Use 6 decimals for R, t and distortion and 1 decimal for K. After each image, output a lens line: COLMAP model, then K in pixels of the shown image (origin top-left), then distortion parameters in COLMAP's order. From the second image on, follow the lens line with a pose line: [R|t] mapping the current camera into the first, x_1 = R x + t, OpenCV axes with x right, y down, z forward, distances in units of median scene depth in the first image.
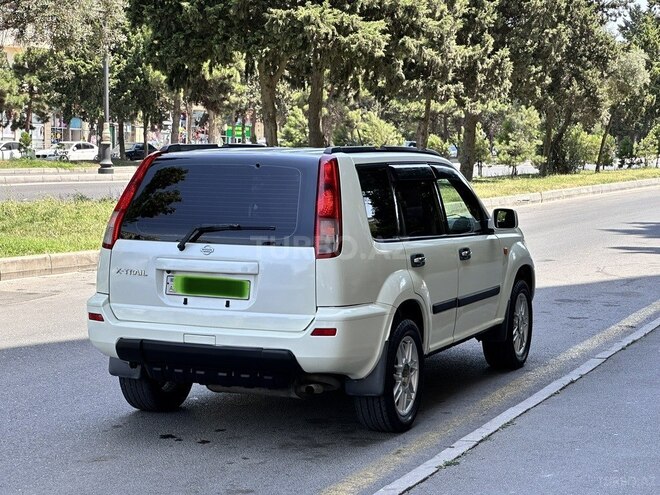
lens RADIAL K [[1376.8, 0, 330.0], [0, 1376.8, 247.5], [0, 0, 1]] dist [0.055874, 0.468905]
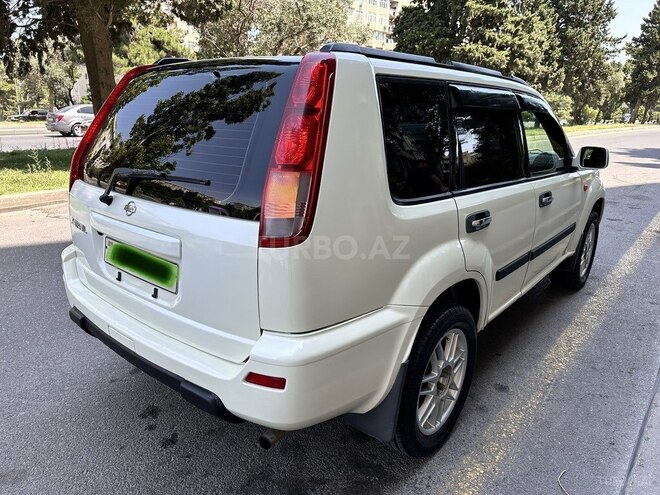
lens RADIAL K [[458.5, 0, 330.0], [0, 458.5, 247.5], [0, 0, 1]] dist [0.039988, -0.053588]
pose [[0.952296, 0.093380, -0.290537, 0.055013], [-0.030727, 0.976536, 0.213151, -0.024378], [0.303624, -0.194056, 0.932821, 0.676202]]
